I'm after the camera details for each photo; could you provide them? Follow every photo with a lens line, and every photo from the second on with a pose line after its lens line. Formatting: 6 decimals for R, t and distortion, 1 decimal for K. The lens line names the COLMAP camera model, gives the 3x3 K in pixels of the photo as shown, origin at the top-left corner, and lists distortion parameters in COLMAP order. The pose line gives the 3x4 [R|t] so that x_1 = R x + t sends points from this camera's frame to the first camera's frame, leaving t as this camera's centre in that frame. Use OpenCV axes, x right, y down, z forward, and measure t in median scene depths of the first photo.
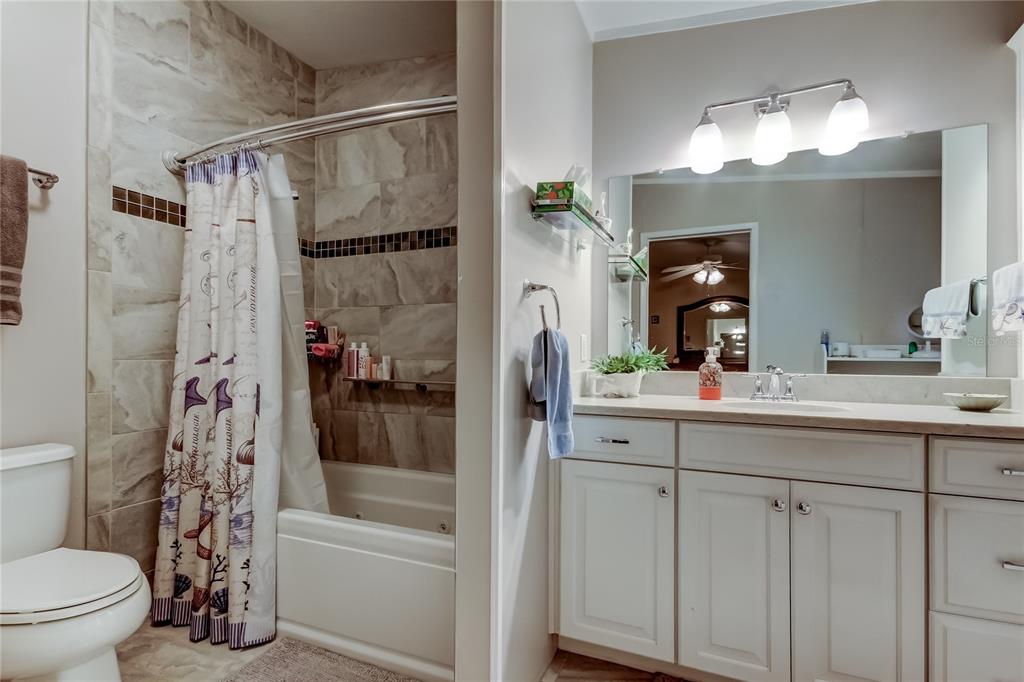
lens RADIAL K [[470.2, 0, 515.0], [0, 470.2, 353.0], [0, 0, 1]] dist [0.000170, 0.000028]
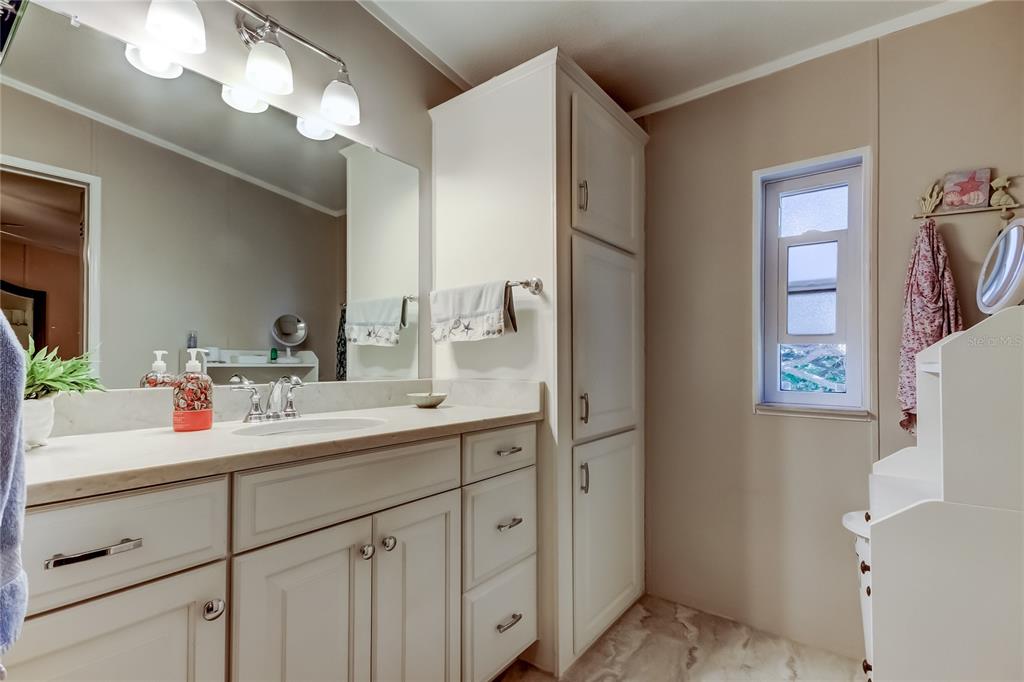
lens RADIAL K [[481.6, 0, 513.6], [0, 481.6, 360.0], [0, 0, 1]] dist [-0.000742, 0.000302]
pose [[0.222464, 0.000239, 0.974941, -0.135719], [-0.002397, 0.999997, 0.000301, 0.002412], [-0.974938, -0.002404, 0.222464, 0.466411]]
